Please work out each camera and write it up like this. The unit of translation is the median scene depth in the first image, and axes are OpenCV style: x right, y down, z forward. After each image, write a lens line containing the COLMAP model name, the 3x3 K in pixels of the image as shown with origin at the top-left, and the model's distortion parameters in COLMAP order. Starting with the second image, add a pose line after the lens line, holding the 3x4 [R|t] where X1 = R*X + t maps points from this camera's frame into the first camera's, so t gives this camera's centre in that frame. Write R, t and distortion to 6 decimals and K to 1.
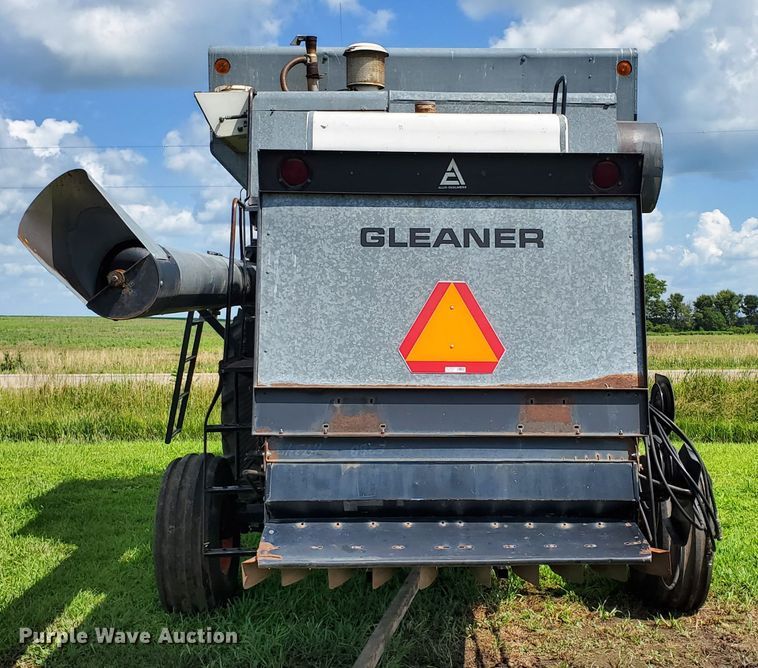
lens RADIAL K [[1091.2, 0, 379.0], [0, 1091.2, 334.0], [0, 0, 1]] dist [0.007376, -0.031042]
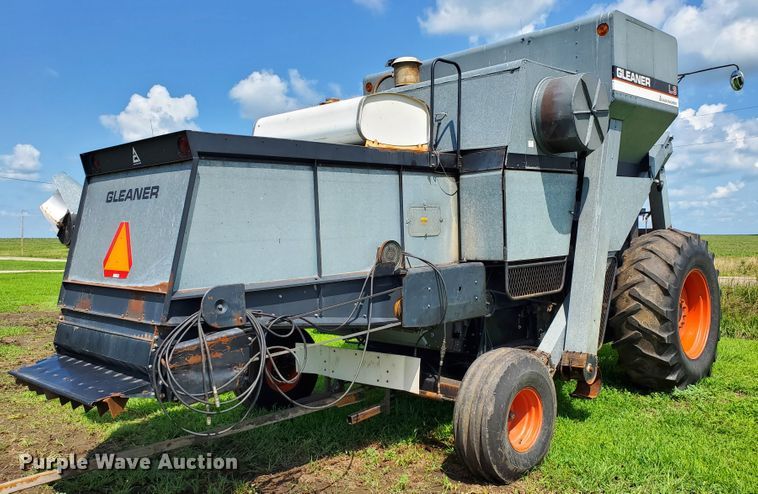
lens RADIAL K [[672.5, 0, 379.0], [0, 672.5, 247.0], [0, 0, 1]] dist [-0.003770, 0.002858]
pose [[0.694314, 0.003141, -0.719665, 1.047697], [-0.002336, 0.999995, 0.002111, -0.012888], [0.719668, 0.000215, 0.694318, 0.567199]]
